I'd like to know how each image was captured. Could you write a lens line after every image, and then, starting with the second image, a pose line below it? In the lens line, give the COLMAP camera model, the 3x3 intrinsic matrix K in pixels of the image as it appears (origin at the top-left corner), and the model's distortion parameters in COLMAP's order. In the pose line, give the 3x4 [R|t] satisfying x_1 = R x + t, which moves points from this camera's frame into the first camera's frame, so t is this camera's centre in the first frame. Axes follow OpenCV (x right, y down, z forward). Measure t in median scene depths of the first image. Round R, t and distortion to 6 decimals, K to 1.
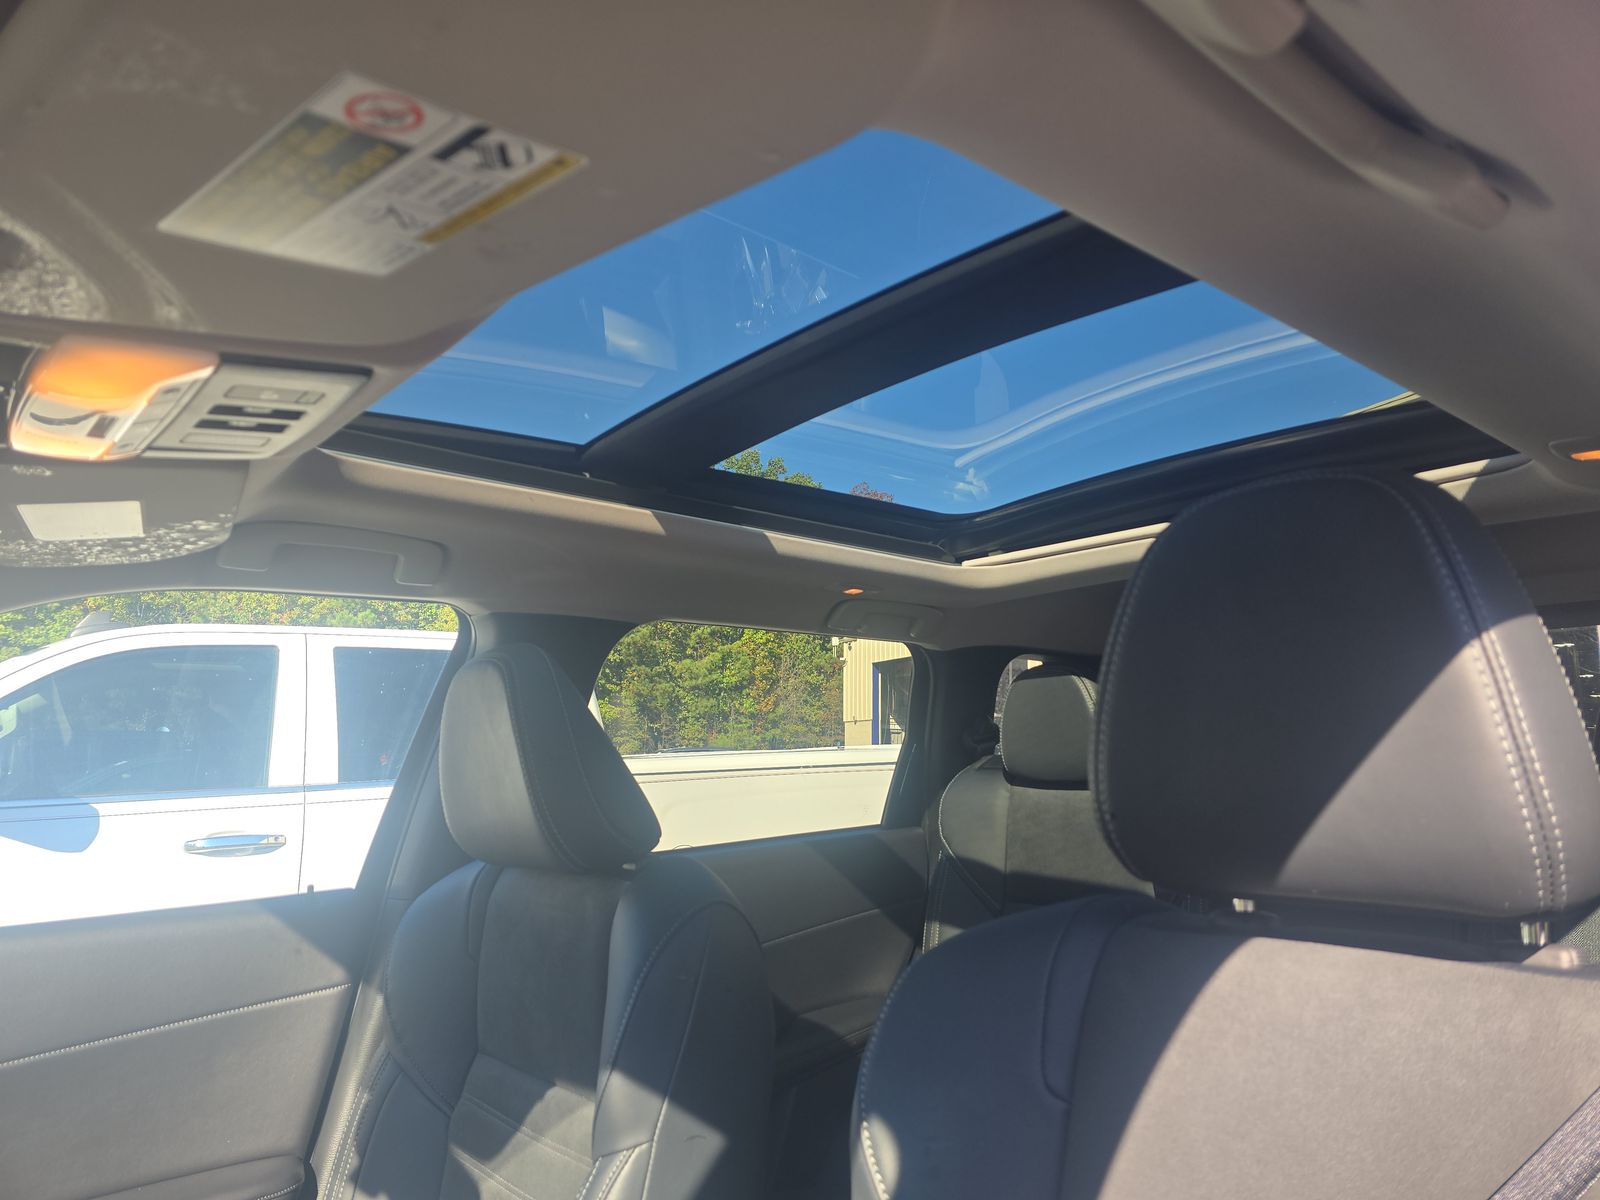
lens RADIAL K [[1079.2, 0, 798.2], [0, 1079.2, 590.6], [0, 0, 1]] dist [0.019983, -0.025985]
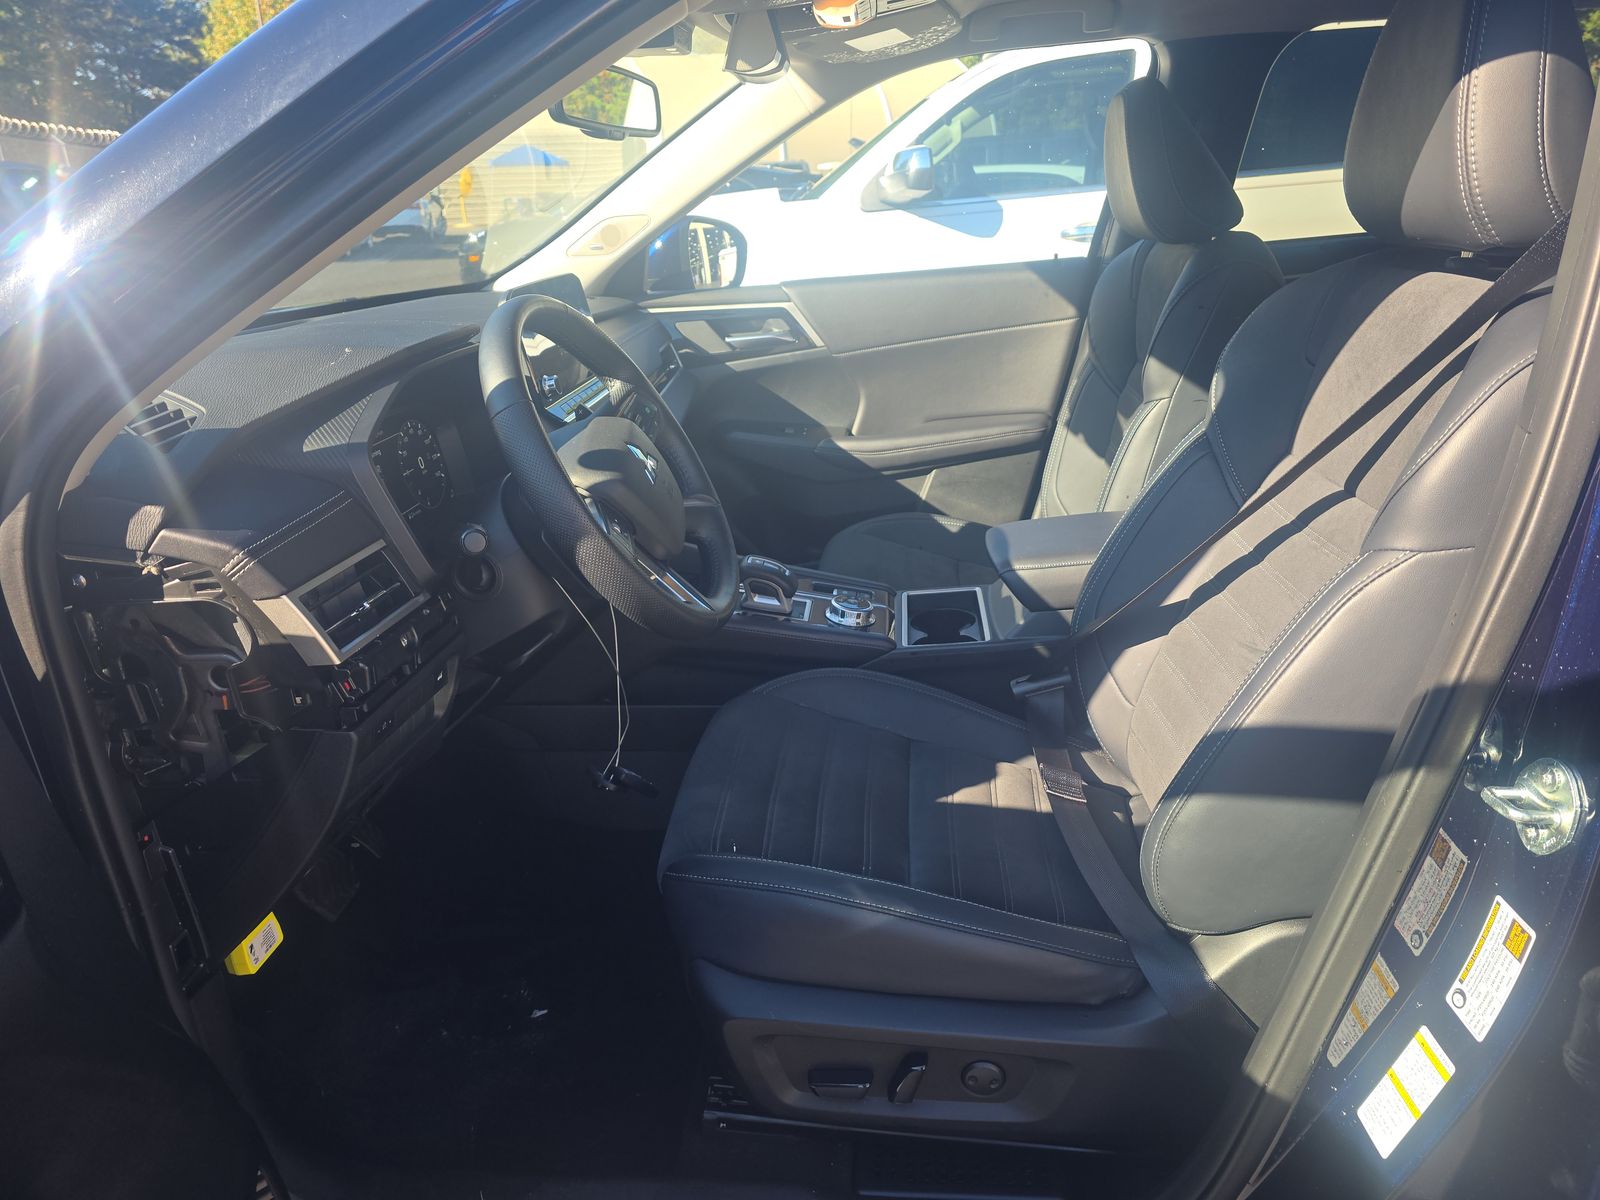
lens RADIAL K [[1079.2, 0, 805.3], [0, 1079.2, 609.2], [0, 0, 1]] dist [0.019983, -0.025985]
pose [[0.712951, 0.229271, -0.662673, 0.422586], [0.158052, 0.868176, 0.470415, -0.067615], [0.683169, -0.440120, 0.582730, -0.354757]]
